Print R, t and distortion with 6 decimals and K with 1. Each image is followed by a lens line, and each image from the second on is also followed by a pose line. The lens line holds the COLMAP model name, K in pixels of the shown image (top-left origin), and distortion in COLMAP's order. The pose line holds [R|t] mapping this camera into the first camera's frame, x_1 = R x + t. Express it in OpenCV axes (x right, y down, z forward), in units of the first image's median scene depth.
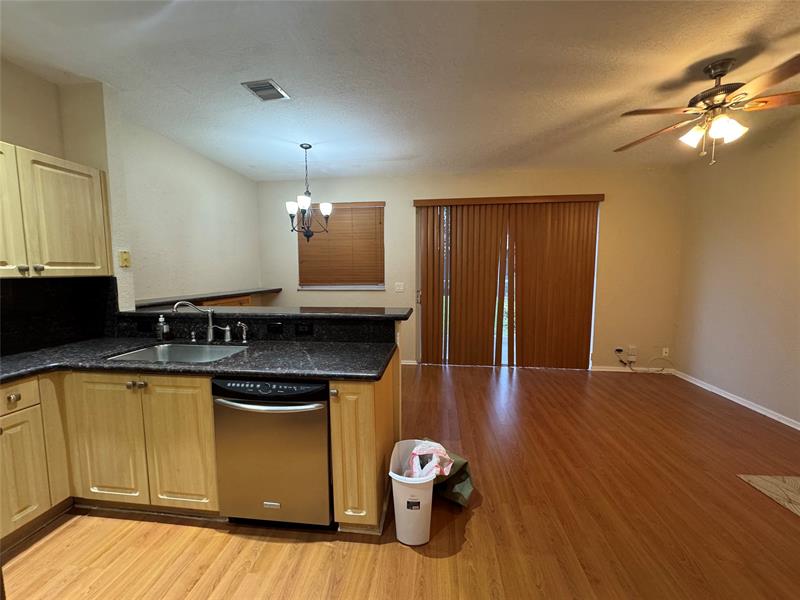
lens RADIAL K [[320.2, 0, 400.0], [0, 320.2, 300.0], [0, 0, 1]] dist [0.000470, -0.000003]
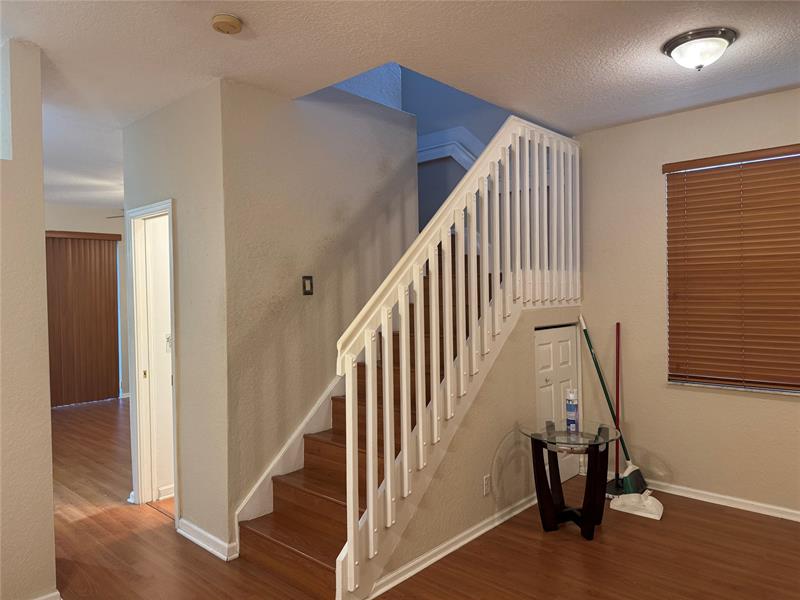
lens RADIAL K [[557.4, 0, 403.4], [0, 557.4, 297.5], [0, 0, 1]] dist [0.109913, -0.163783]
pose [[0.581109, -0.018889, 0.813606, -0.875352], [0.091459, 0.994913, -0.042225, 0.125723], [-0.808670, 0.098949, 0.579881, -2.011486]]
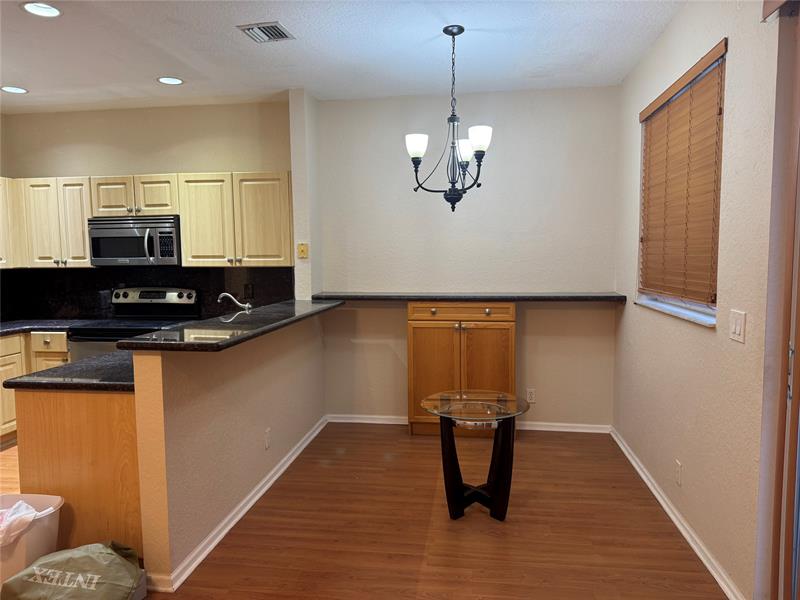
lens RADIAL K [[557.4, 0, 403.4], [0, 557.4, 297.5], [0, 0, 1]] dist [0.109913, -0.163783]
pose [[-0.019499, 0.082634, -0.996389, 1.239692], [-0.084599, 0.992868, 0.083998, -0.202546], [0.996224, 0.085931, -0.012370, 1.755609]]
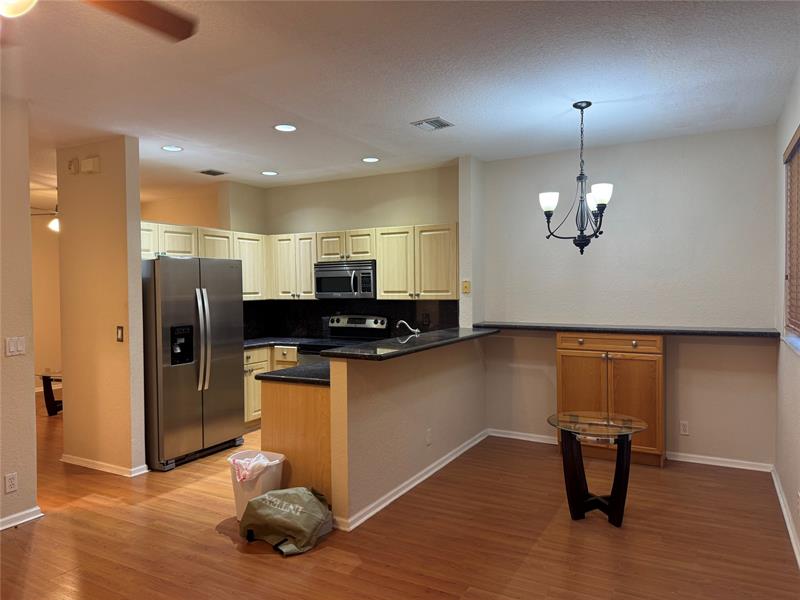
lens RADIAL K [[557.4, 0, 403.4], [0, 557.4, 297.5], [0, 0, 1]] dist [0.109913, -0.163783]
pose [[-0.376274, 0.027289, -0.926107, 1.627215], [-0.074614, 0.995427, 0.059646, -0.255776], [0.923499, 0.091544, -0.372517, 2.051482]]
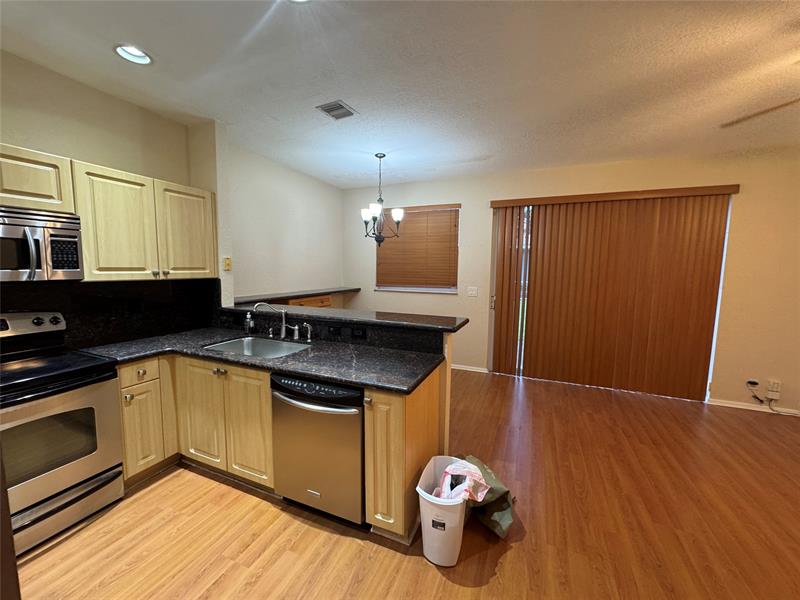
lens RADIAL K [[319.1, 0, 400.0], [0, 319.1, 300.0], [0, 0, 1]] dist [-0.001015, 0.000619]
pose [[0.960439, 0.045133, -0.274810, 0.137903], [-0.042690, 0.998978, 0.014866, -0.048290], [0.275200, -0.002546, 0.961384, 0.024726]]
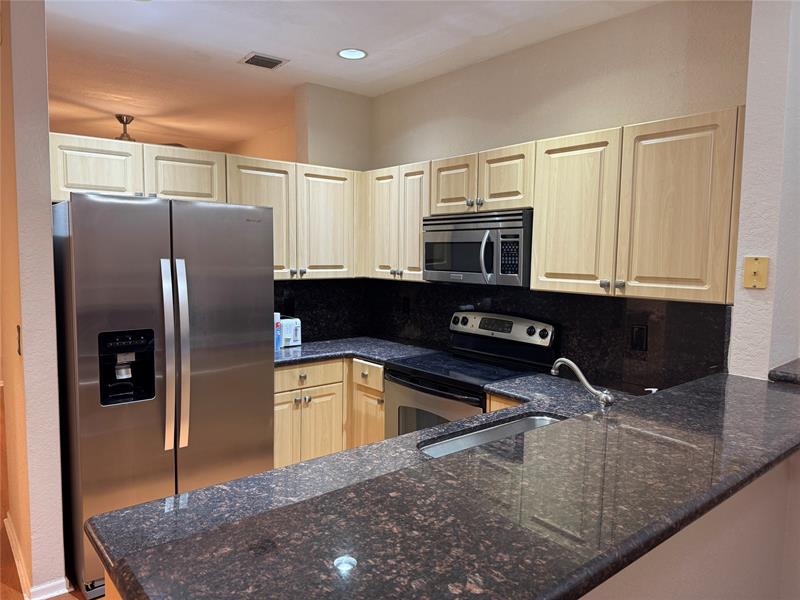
lens RADIAL K [[555.6, 0, 396.5], [0, 555.6, 300.9], [0, 0, 1]] dist [0.105129, -0.166835]
pose [[-0.689324, 0.058871, -0.722057, 0.175702], [-0.078910, 0.984661, 0.155614, -0.227011], [0.720143, 0.164246, -0.674105, 1.534294]]
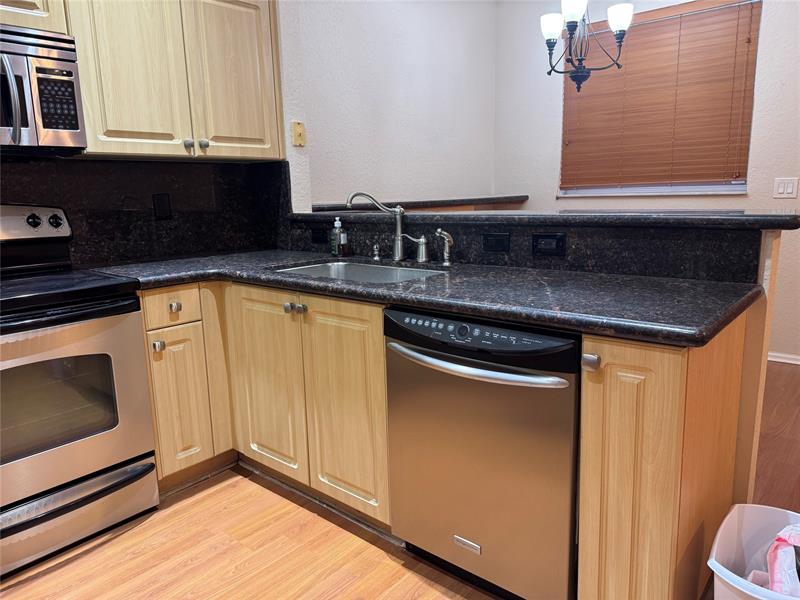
lens RADIAL K [[561.0, 0, 403.8], [0, 561.0, 301.8], [0, 0, 1]] dist [0.083578, -0.102419]
pose [[0.832494, 0.089857, -0.546699, 0.010089], [-0.028559, 0.992408, 0.119626, 0.093956], [0.553298, -0.083974, 0.828740, 0.136799]]
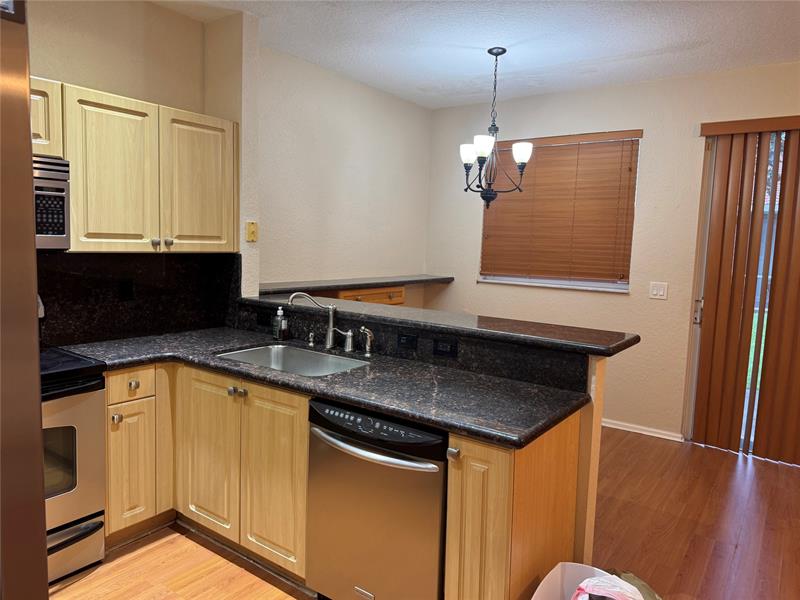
lens RADIAL K [[557.4, 0, 403.4], [0, 557.4, 297.5], [0, 0, 1]] dist [0.109913, -0.163783]
pose [[0.876923, 0.083385, -0.473342, 0.185182], [-0.082001, 0.996353, 0.023602, -0.038157], [0.473584, 0.018118, 0.880562, -0.058552]]
